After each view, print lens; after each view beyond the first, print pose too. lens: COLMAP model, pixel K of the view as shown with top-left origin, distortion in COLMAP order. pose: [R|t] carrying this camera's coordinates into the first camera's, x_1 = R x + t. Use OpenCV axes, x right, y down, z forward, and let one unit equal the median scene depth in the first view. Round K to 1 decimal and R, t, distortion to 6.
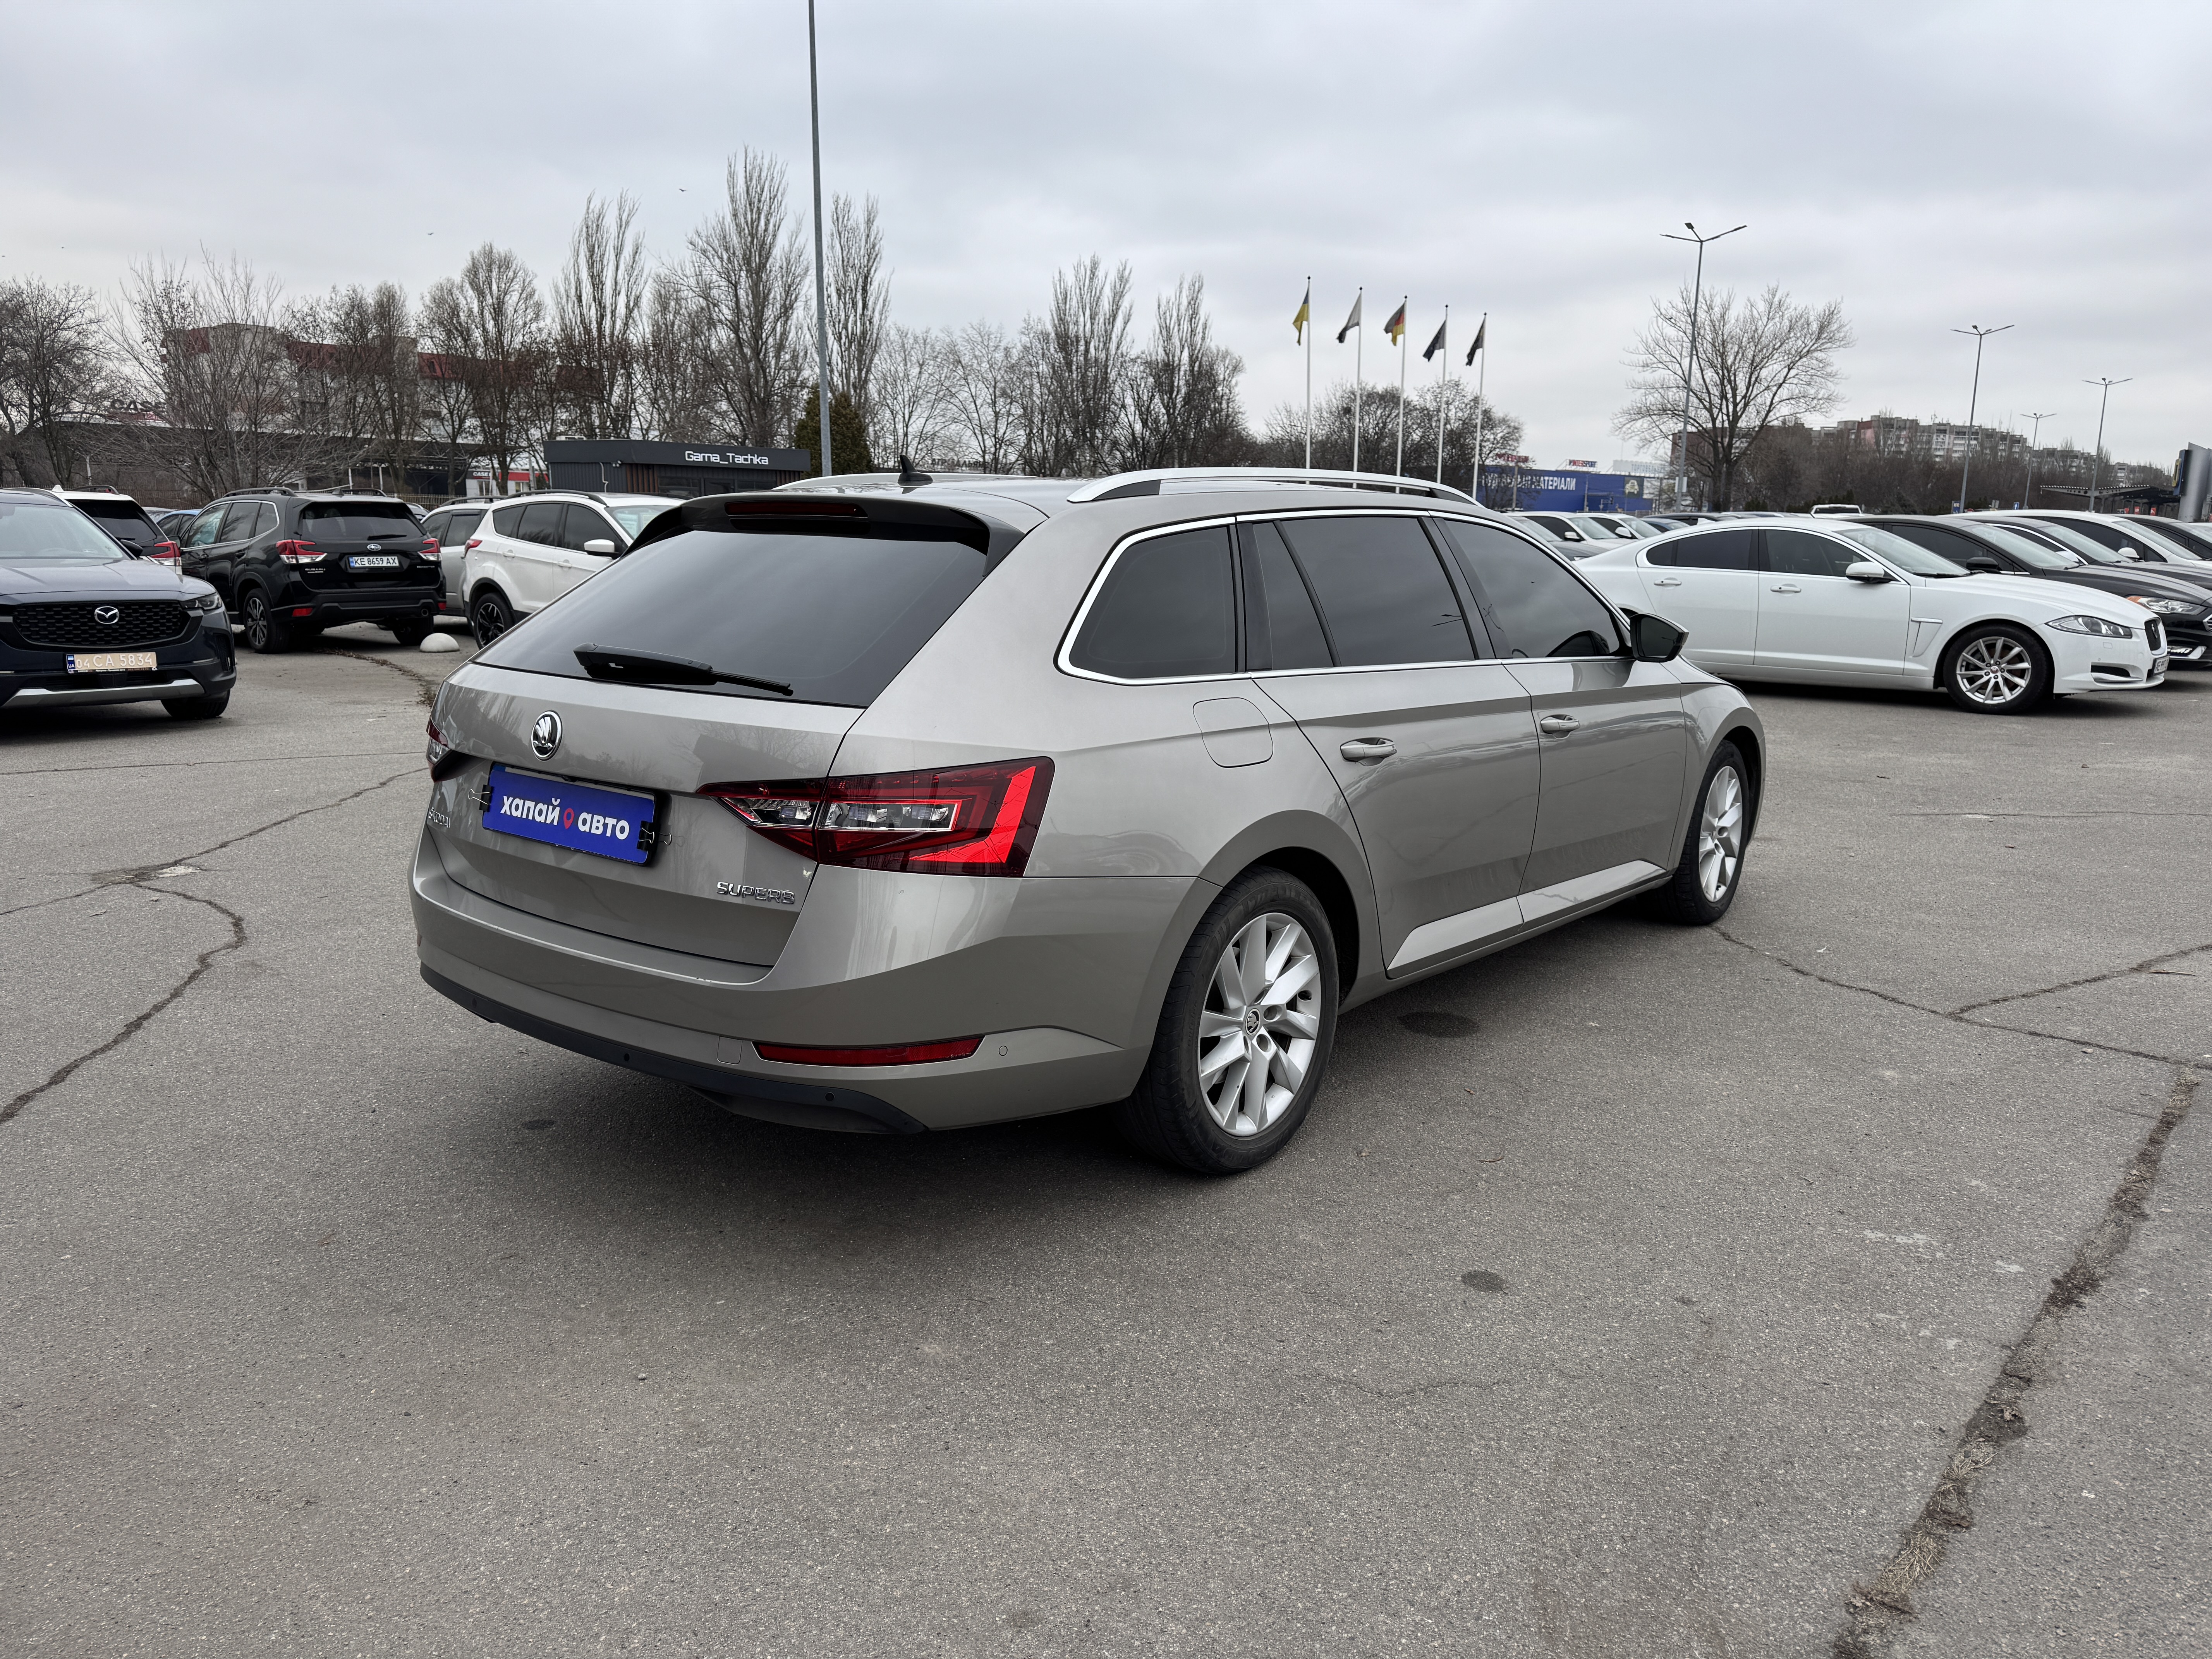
lens RADIAL K [[1550.1, 0, 1101.6], [0, 1550.1, 840.0], [0, 0, 1]] dist [0.062704, -0.067738]
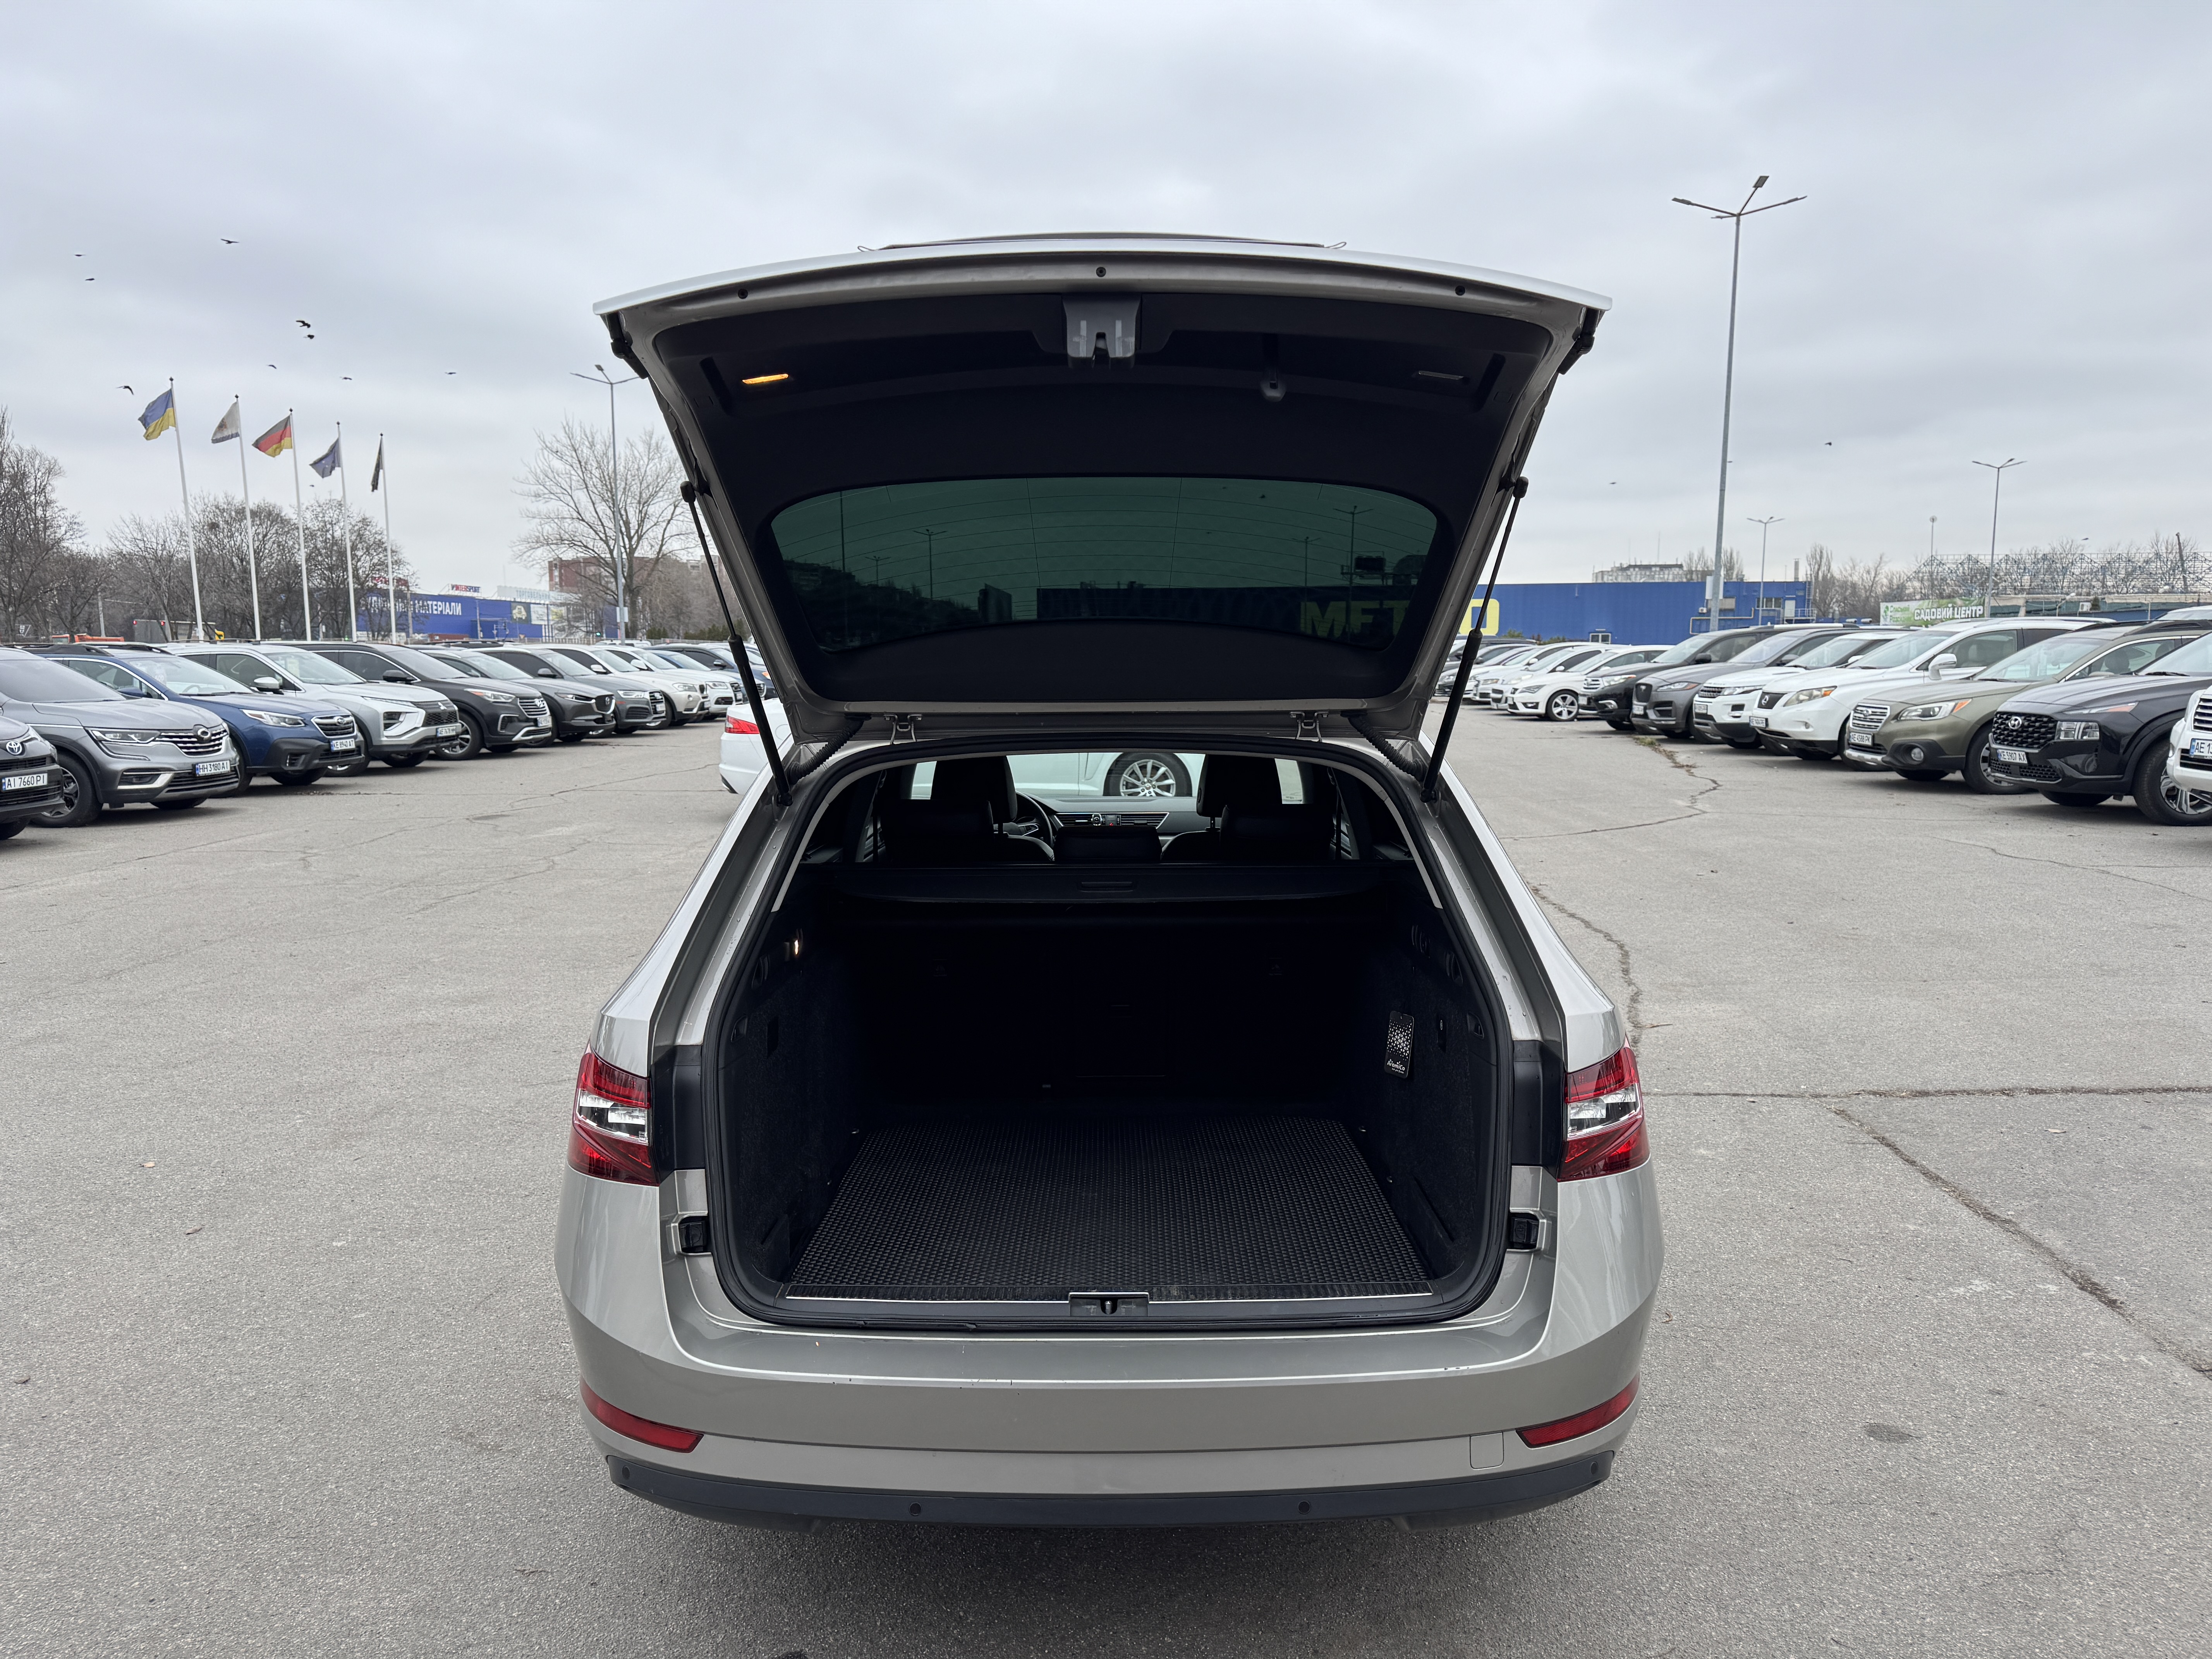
lens RADIAL K [[1550.1, 0, 1101.6], [0, 1550.1, 840.0], [0, 0, 1]] dist [0.062704, -0.067738]
pose [[0.778080, -0.089471, 0.621761, -0.159068], [0.137106, 0.990129, -0.029096, -0.031620], [-0.613021, 0.107886, 0.782666, 0.089598]]
